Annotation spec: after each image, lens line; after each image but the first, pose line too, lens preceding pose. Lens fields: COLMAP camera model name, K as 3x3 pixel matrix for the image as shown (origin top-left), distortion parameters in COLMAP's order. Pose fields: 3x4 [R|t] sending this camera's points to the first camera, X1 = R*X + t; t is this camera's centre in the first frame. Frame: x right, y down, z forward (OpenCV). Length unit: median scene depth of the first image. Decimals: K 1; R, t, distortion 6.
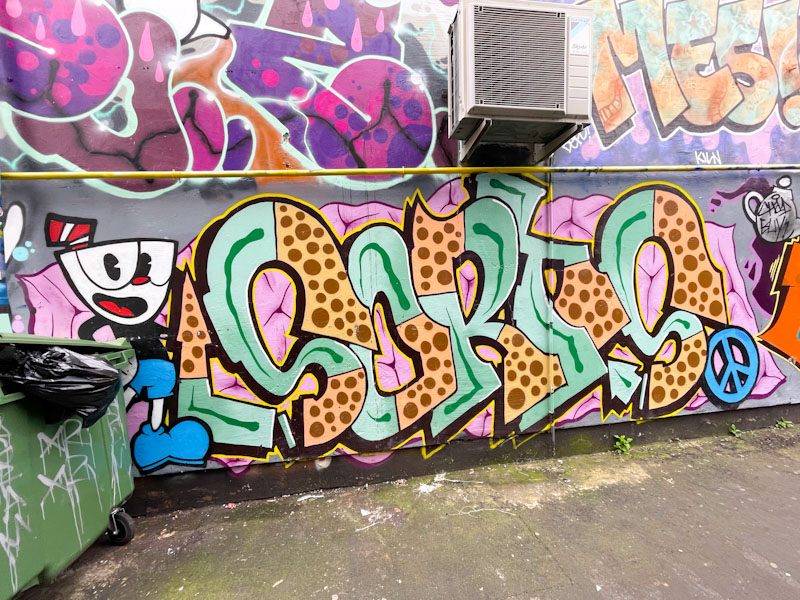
lens RADIAL K [[321.8, 0, 400.5], [0, 321.8, 299.0], [0, 0, 1]] dist [-0.003096, 0.000216]
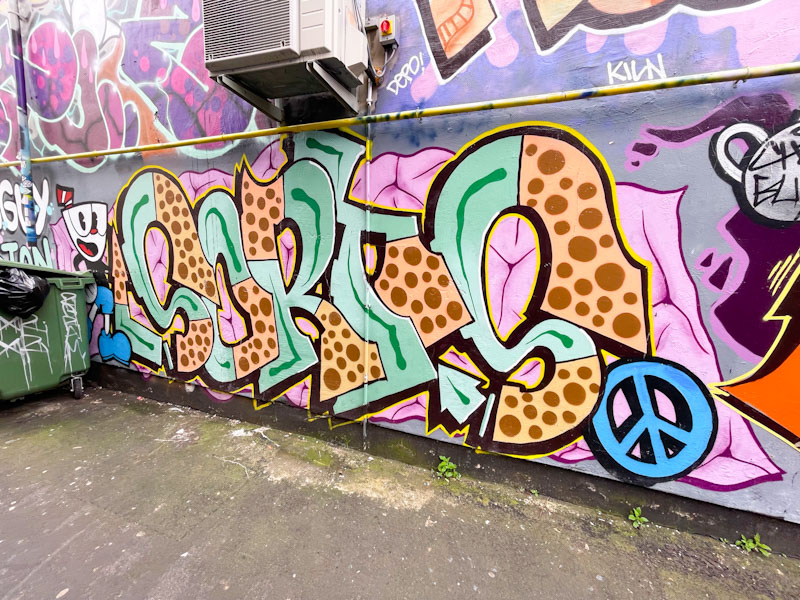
lens RADIAL K [[321.8, 0, 400.2], [0, 321.8, 298.8], [0, 0, 1]] dist [-0.003096, 0.000216]
pose [[0.887839, 0.143161, -0.437317, 0.940128], [-0.097791, 0.987365, 0.124692, -0.062778], [0.449643, -0.067941, 0.890621, 0.270534]]
